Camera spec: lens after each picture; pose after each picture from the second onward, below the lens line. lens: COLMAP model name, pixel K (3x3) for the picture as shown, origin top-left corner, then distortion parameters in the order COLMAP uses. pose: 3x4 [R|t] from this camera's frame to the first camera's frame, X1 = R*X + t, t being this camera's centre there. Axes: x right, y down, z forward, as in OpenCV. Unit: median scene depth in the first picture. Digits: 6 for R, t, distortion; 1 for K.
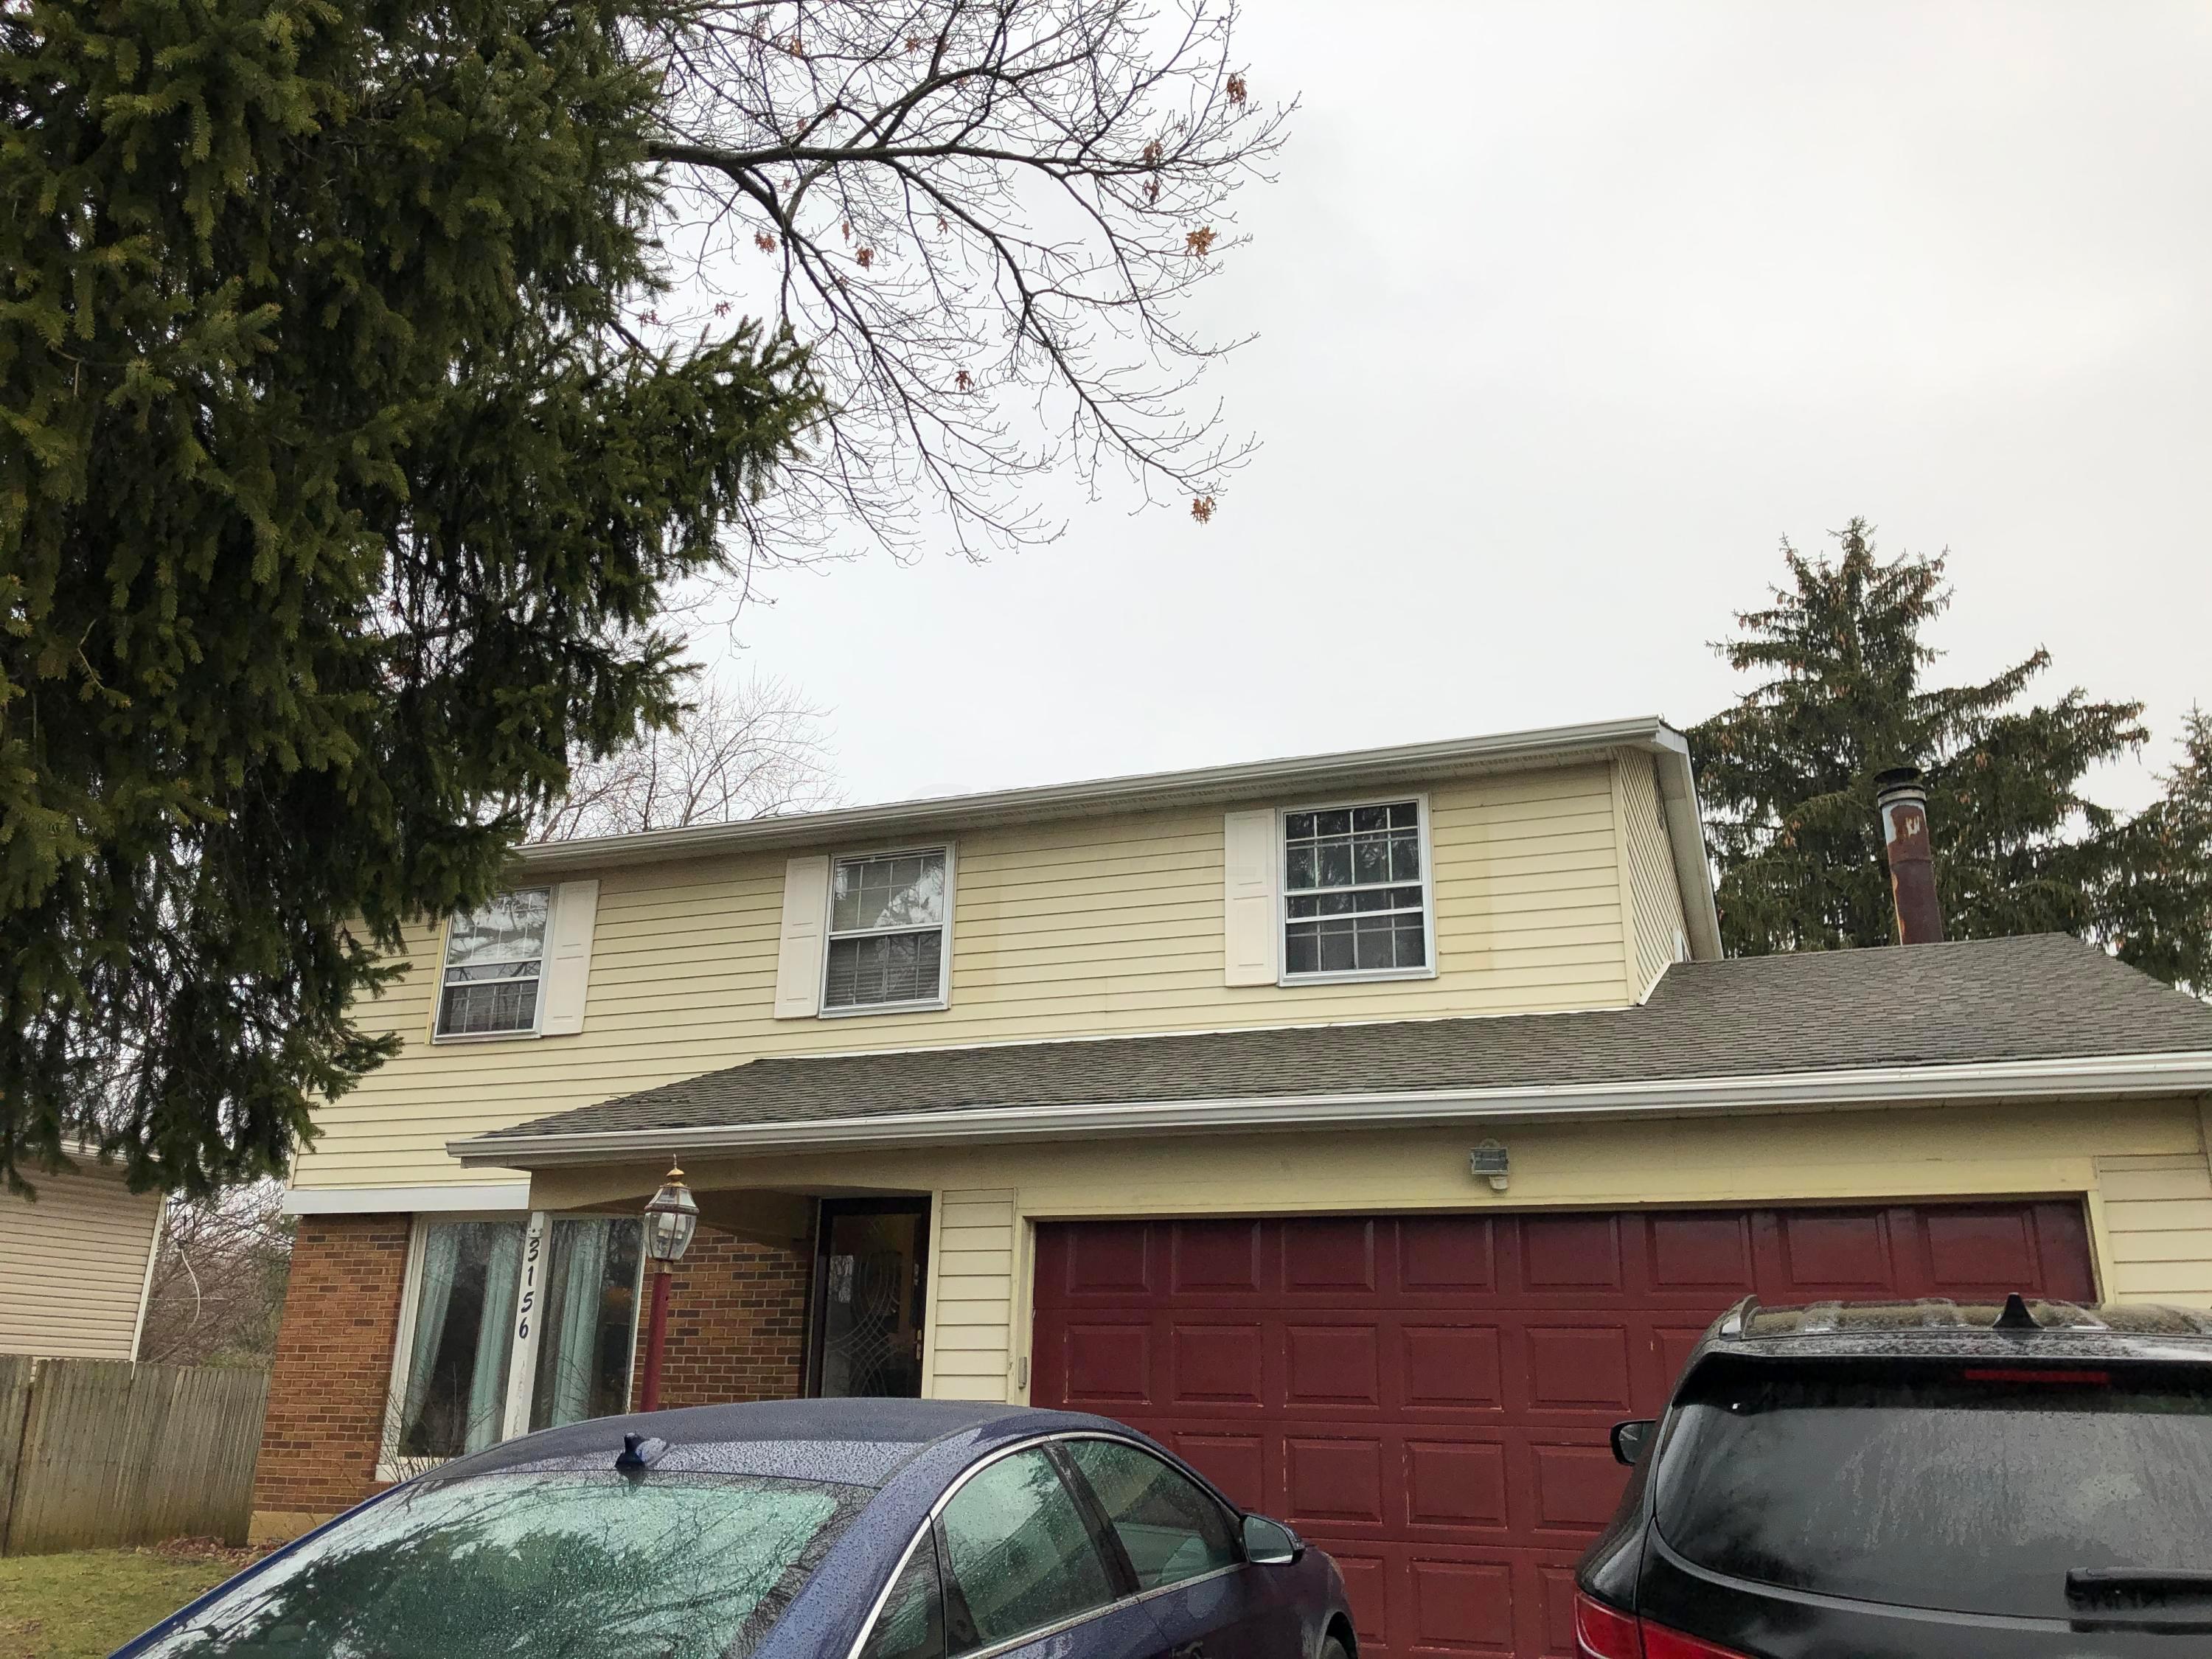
lens RADIAL K [[1800.9, 0, 1102.8], [0, 1800.9, 820.2], [0, 0, 1]] dist [0.044985, -0.035391]
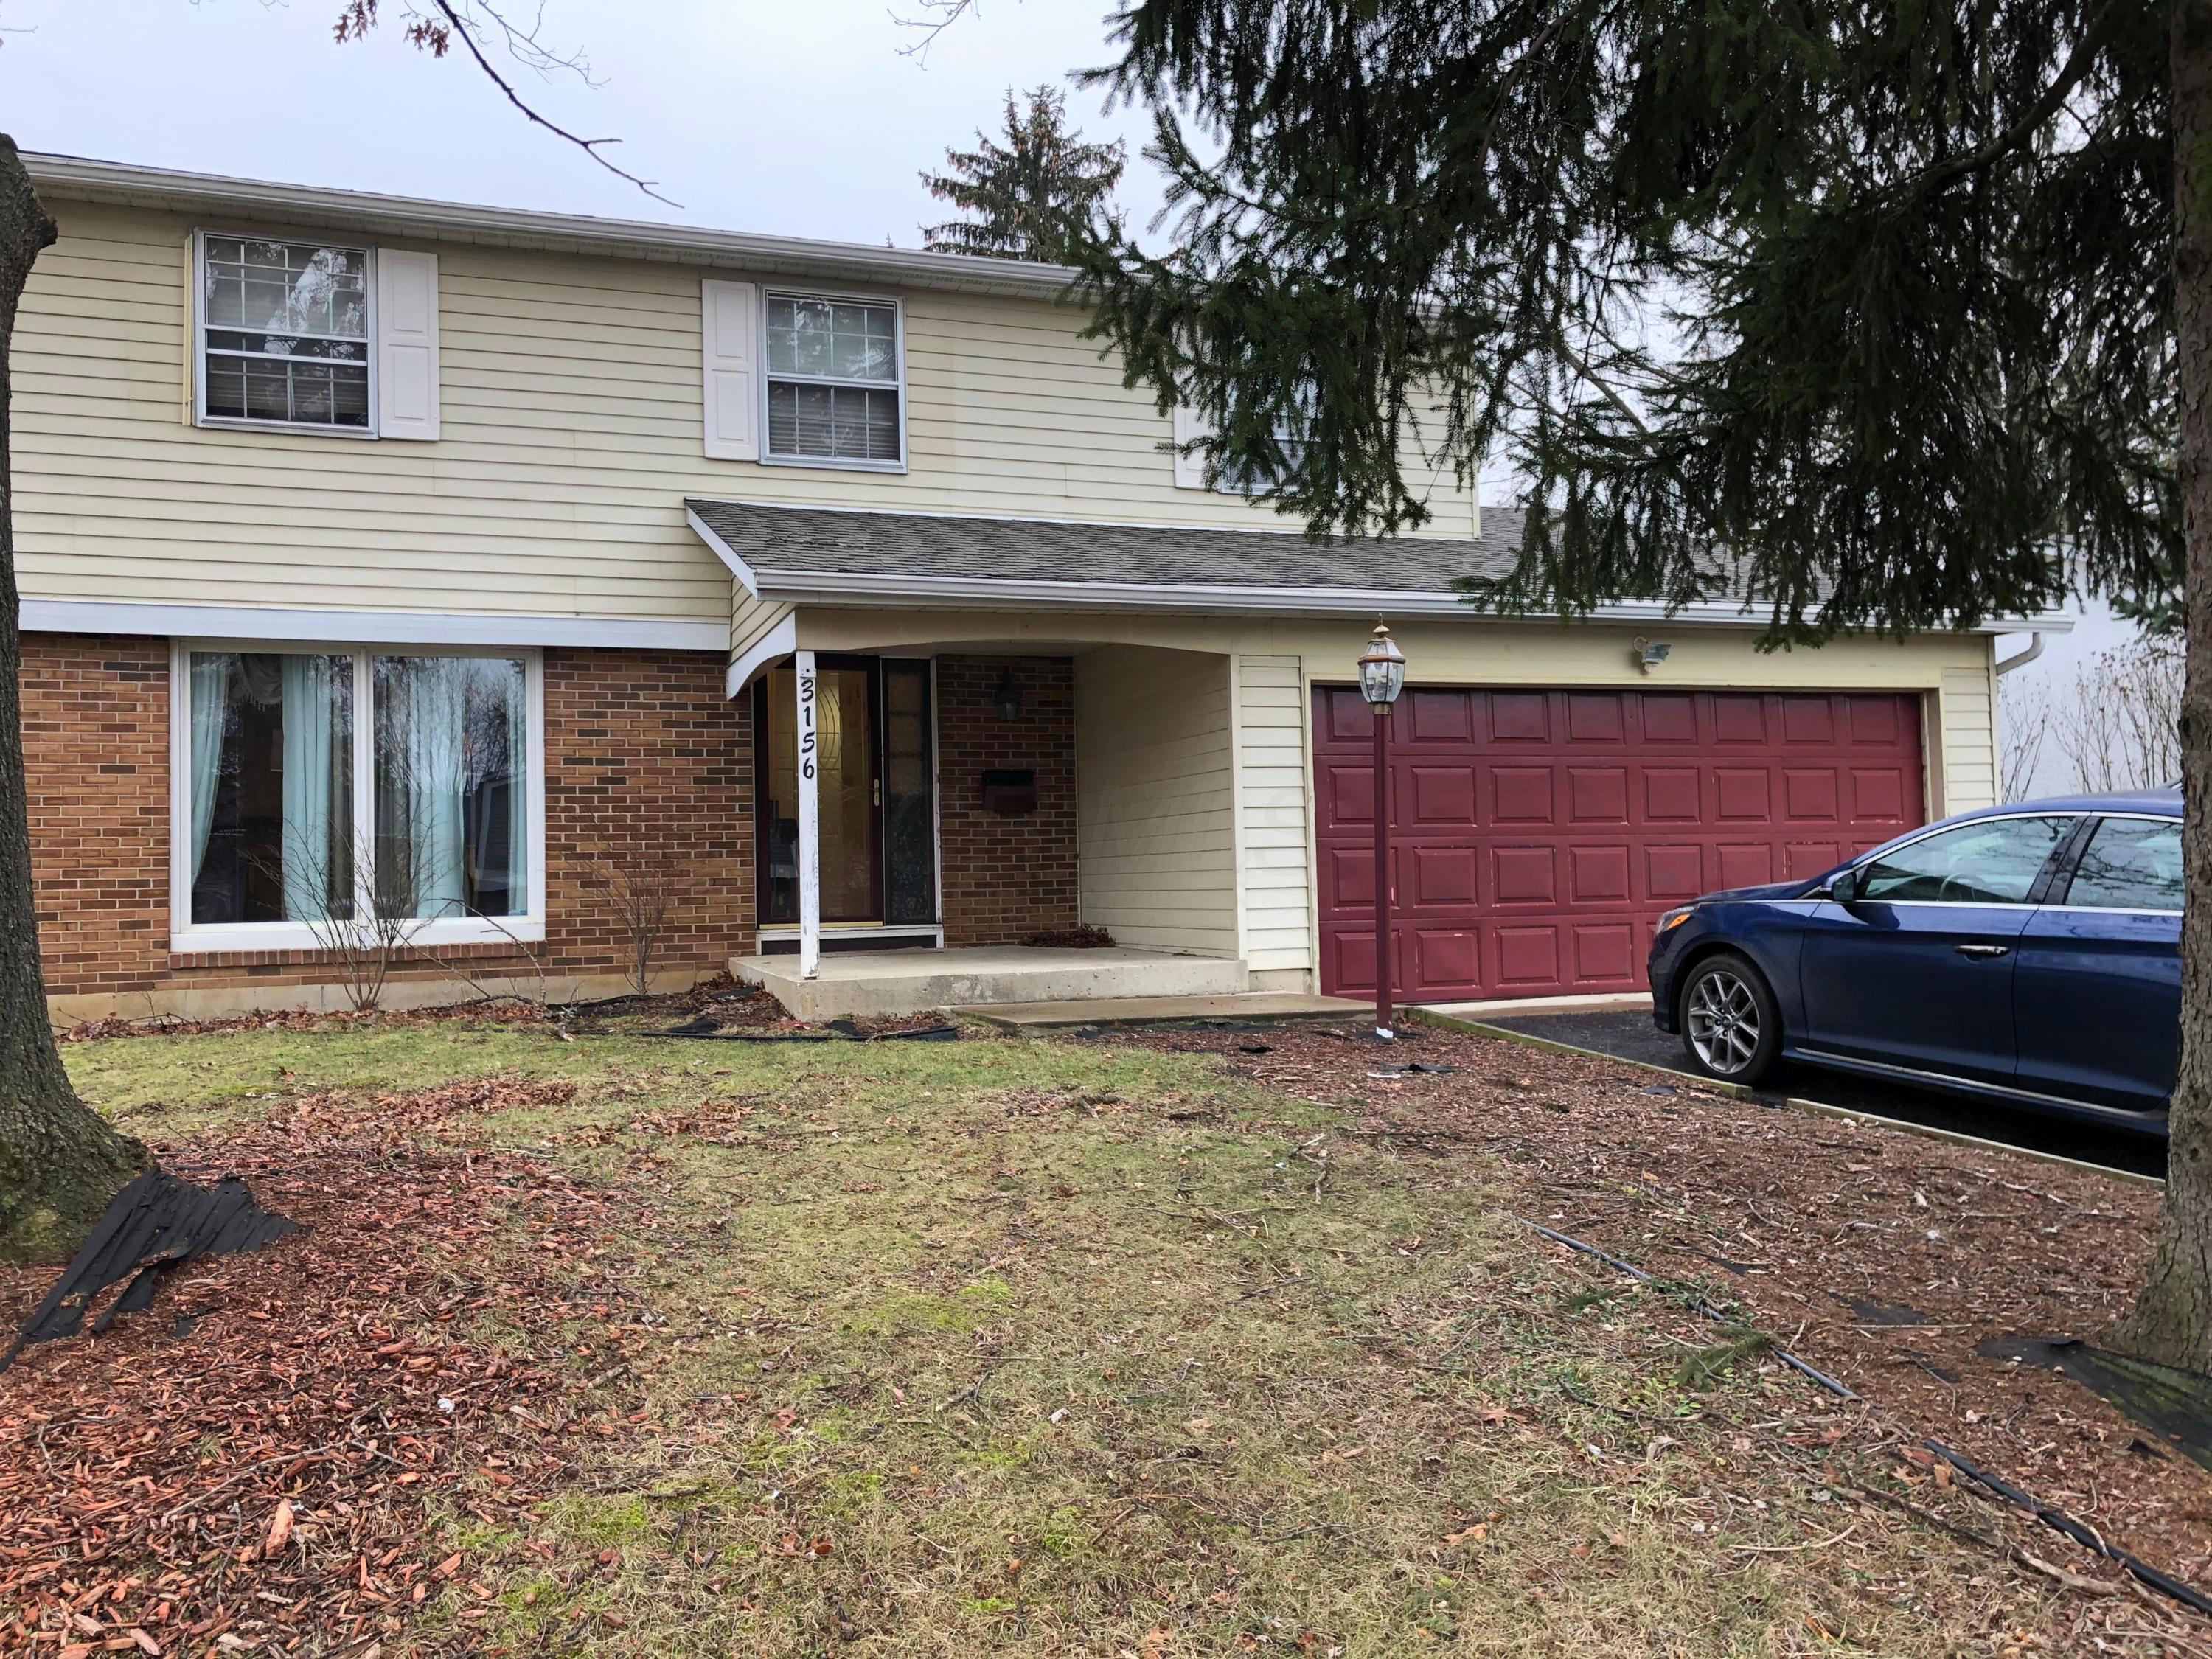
lens RADIAL K [[1800.9, 0, 1064.0], [0, 1800.9, 803.4], [0, 0, 1]] dist [0.044985, -0.035391]
pose [[0.749957, -0.006310, 0.661457, -0.667669], [-0.171925, 0.963730, 0.204121, 0.060875], [-0.638754, -0.266803, 0.721671, 0.165602]]
